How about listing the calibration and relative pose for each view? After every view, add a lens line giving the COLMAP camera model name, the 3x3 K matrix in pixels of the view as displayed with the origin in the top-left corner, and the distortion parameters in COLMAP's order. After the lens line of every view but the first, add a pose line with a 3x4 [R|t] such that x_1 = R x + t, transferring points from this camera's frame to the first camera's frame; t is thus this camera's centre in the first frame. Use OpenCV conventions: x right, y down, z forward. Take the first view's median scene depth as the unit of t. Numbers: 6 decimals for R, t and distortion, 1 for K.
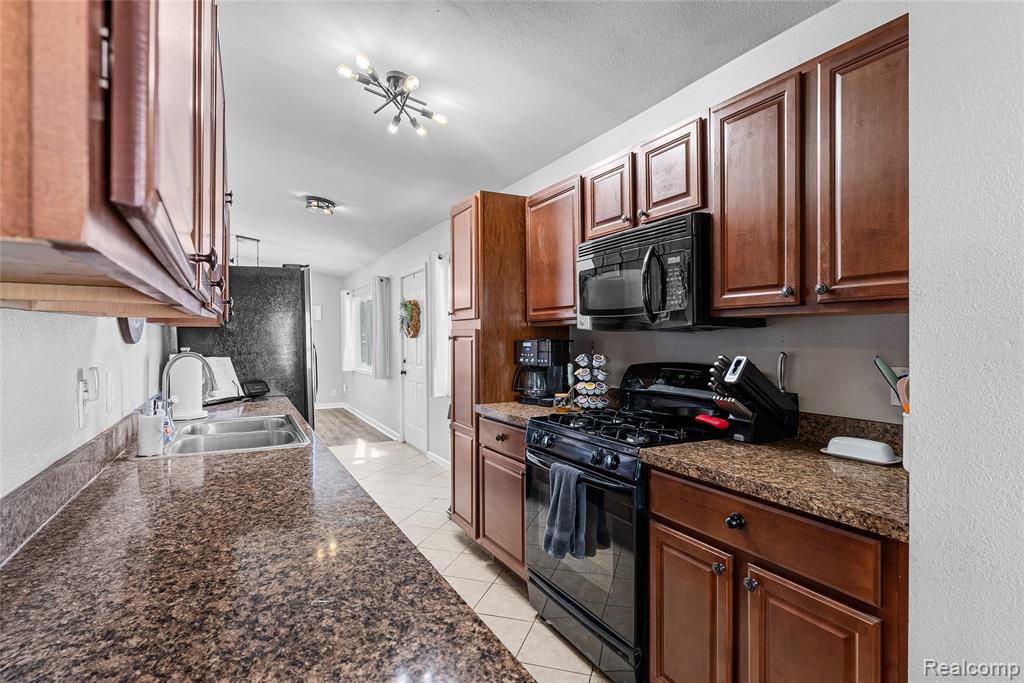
lens RADIAL K [[546.8, 0, 485.2], [0, 546.8, 342.8], [0, 0, 1]] dist [-0.006062, 0.000906]
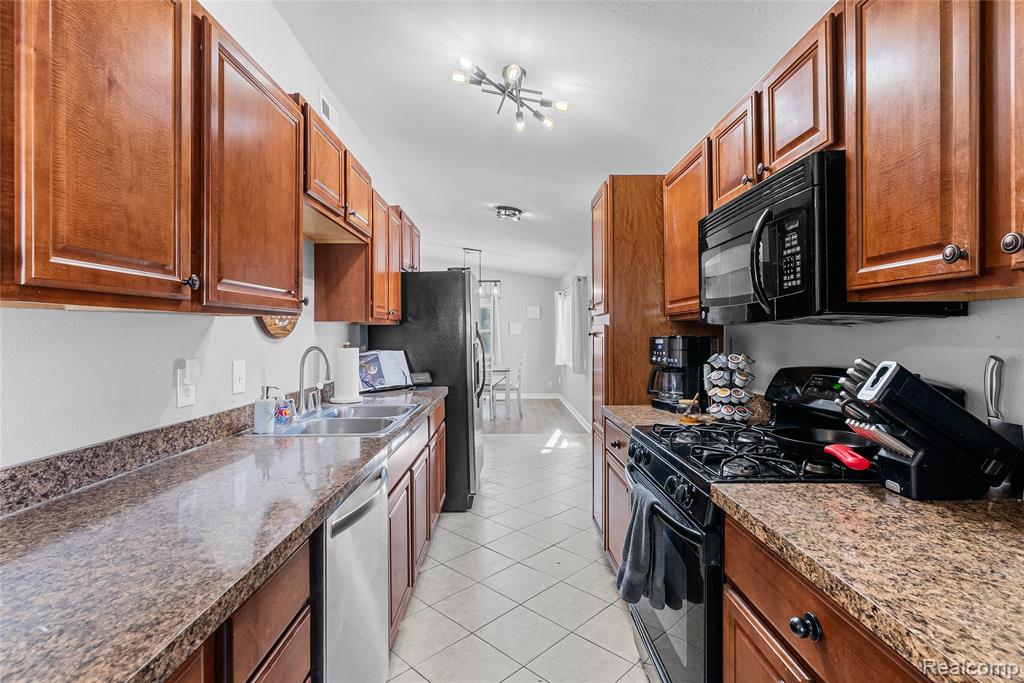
lens RADIAL K [[489.5, 0, 511.6], [0, 489.5, 337.2], [0, 0, 1]] dist [0.002763, -0.000481]
pose [[0.894505, 0.002357, -0.447051, 0.243285], [-0.004562, 0.999982, -0.003855, 0.000477], [0.447034, 0.005488, 0.894500, 0.208470]]
